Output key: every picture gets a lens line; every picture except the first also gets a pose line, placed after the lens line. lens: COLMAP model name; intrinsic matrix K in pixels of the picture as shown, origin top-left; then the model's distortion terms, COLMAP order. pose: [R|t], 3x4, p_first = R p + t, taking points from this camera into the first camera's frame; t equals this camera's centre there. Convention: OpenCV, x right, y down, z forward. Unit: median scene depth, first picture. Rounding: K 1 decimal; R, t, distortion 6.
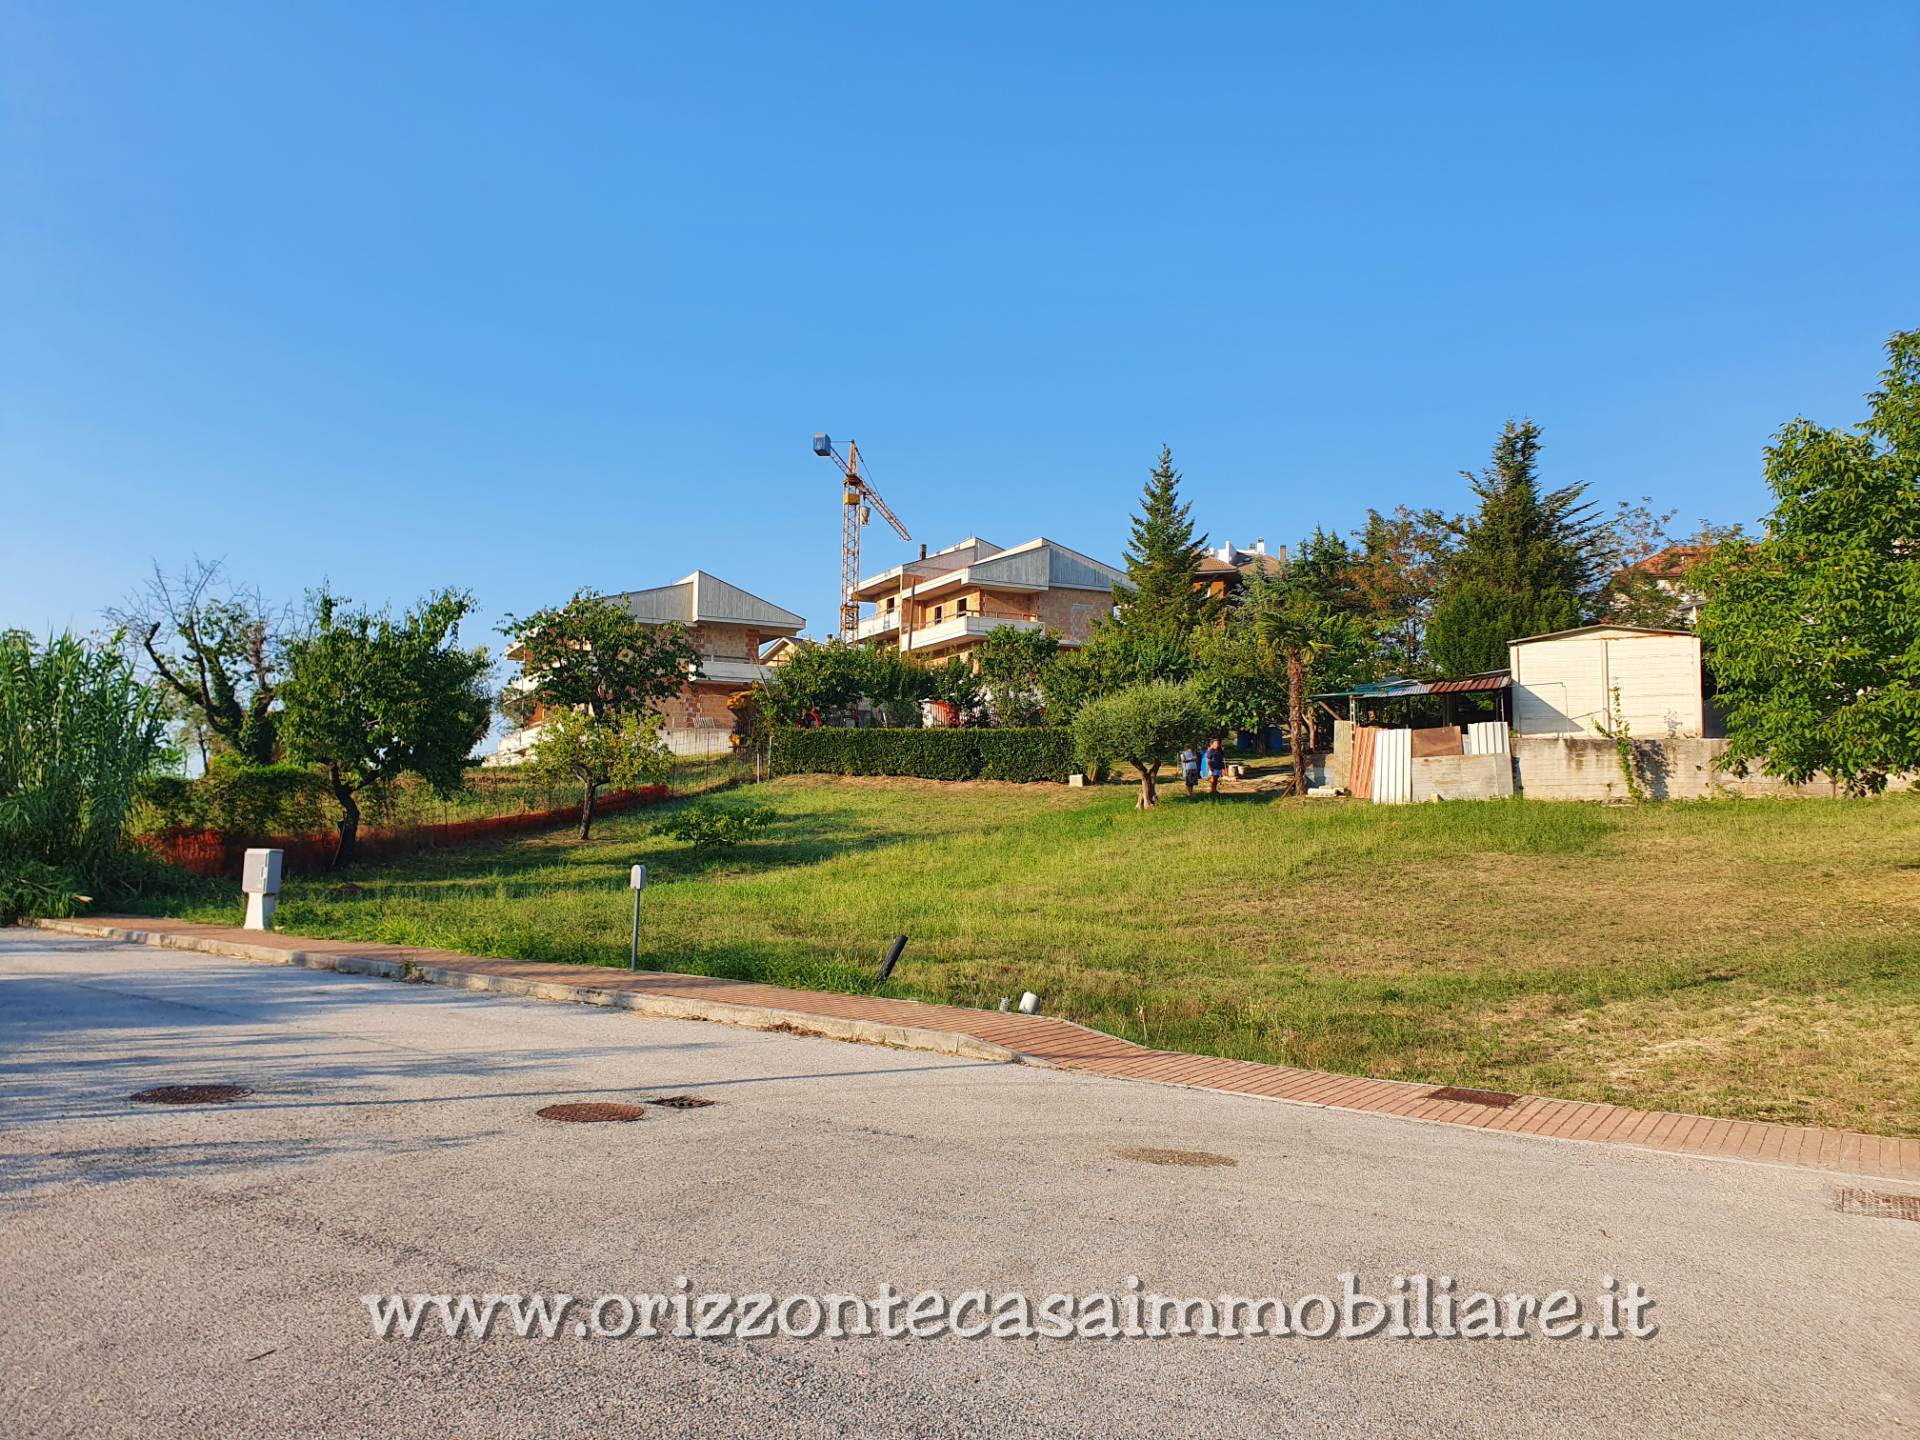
lens RADIAL K [[1493.6, 0, 942.3], [0, 1493.6, 712.0], [0, 0, 1]] dist [0.080563, -0.118359]
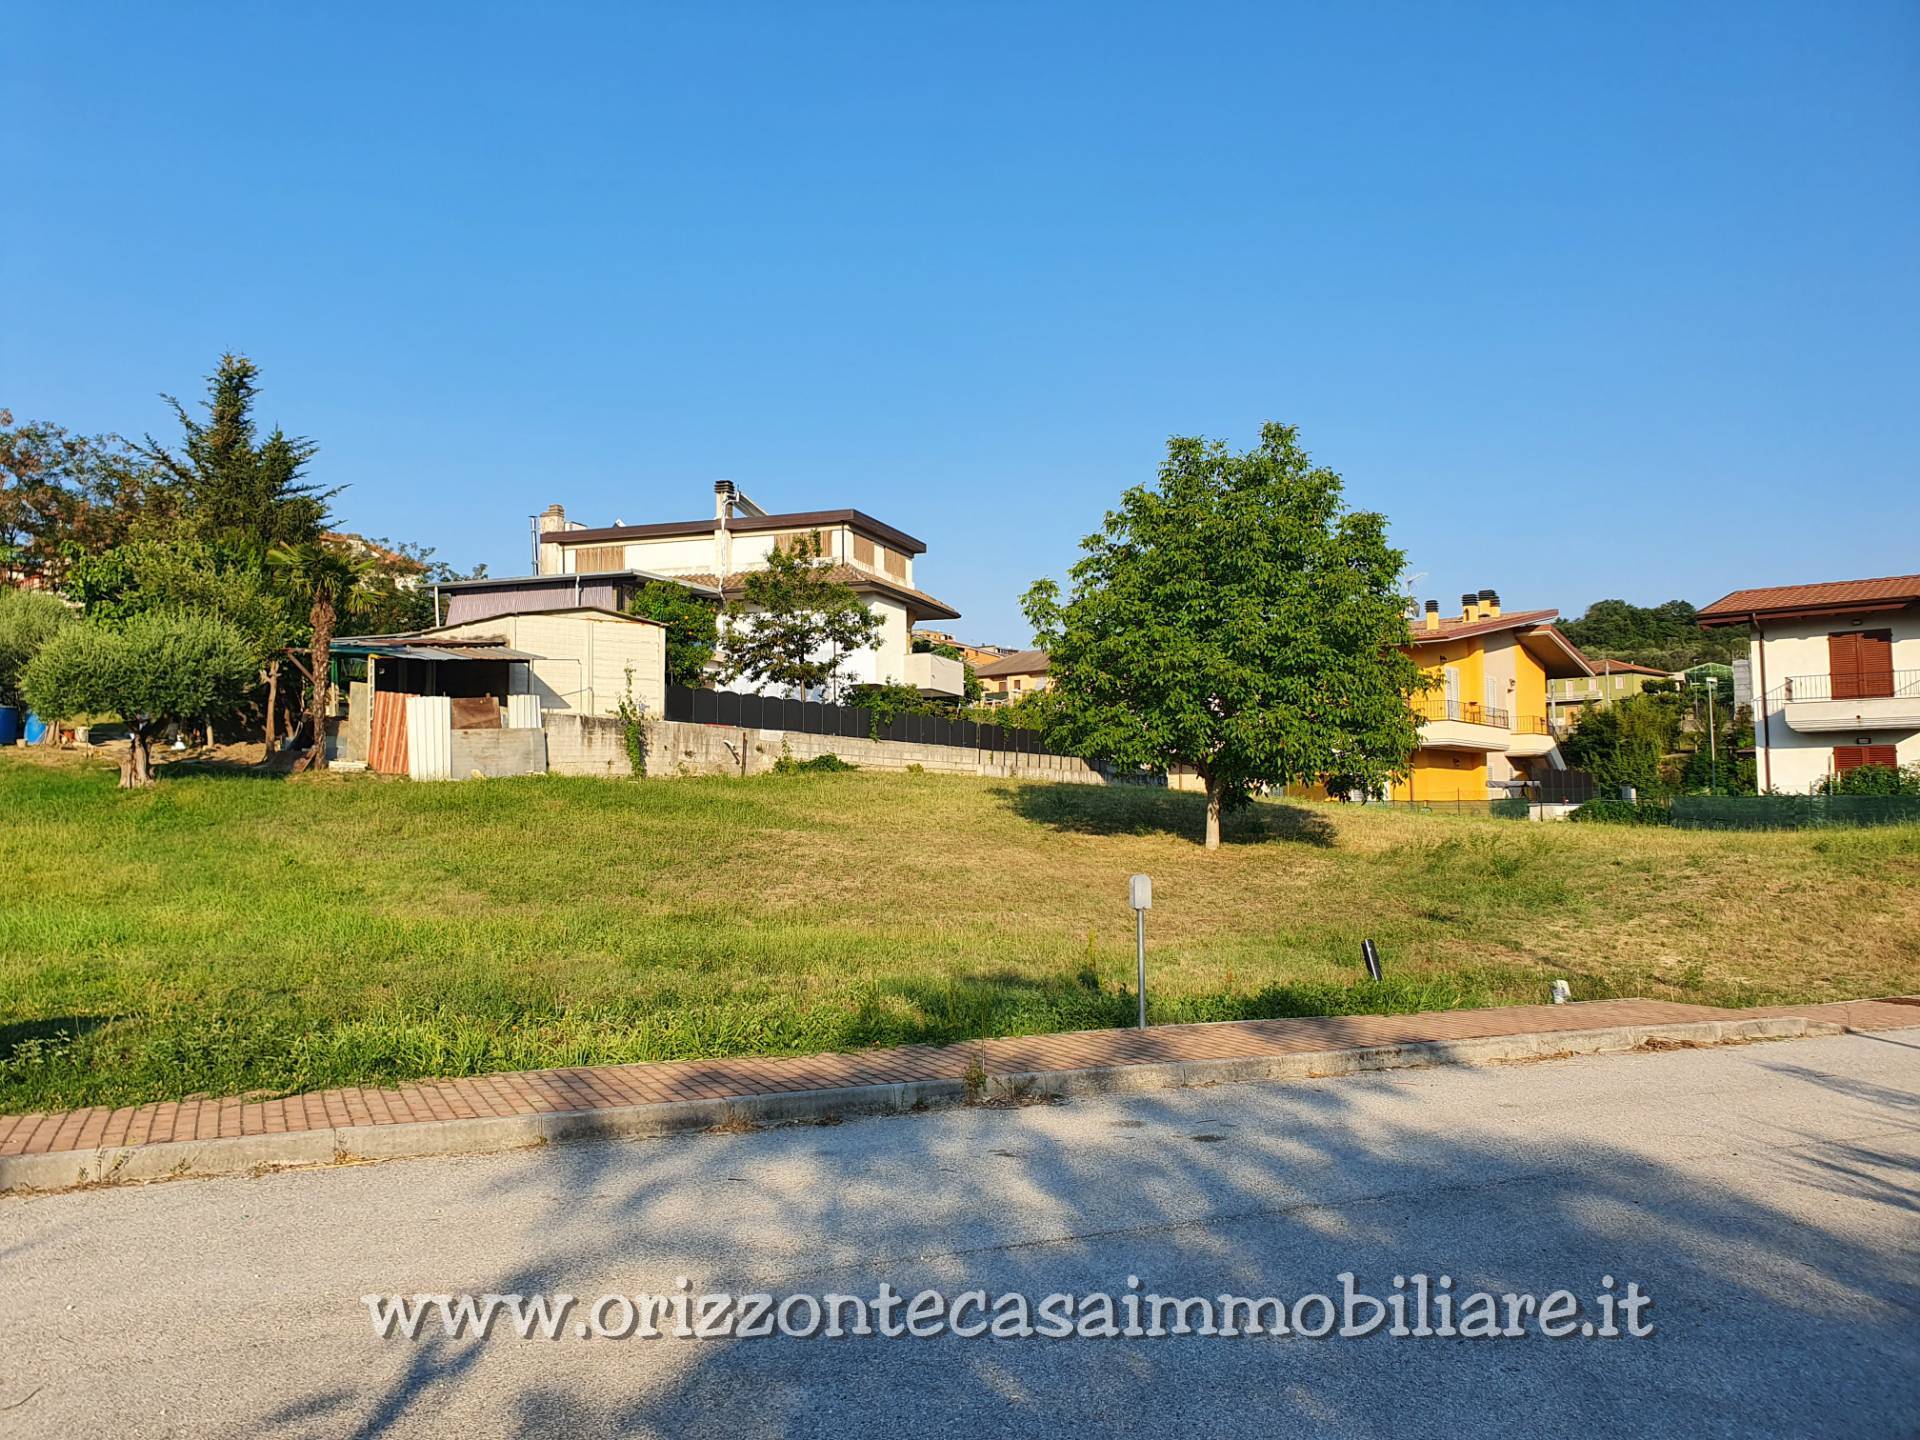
lens RADIAL K [[1493.6, 0, 937.5], [0, 1493.6, 712.5], [0, 0, 1]] dist [0.080563, -0.118359]
pose [[0.442908, 0.045848, 0.895394, -0.370069], [-0.061265, 0.997905, -0.020792, 0.021402], [-0.894472, -0.045647, 0.444789, 0.340909]]
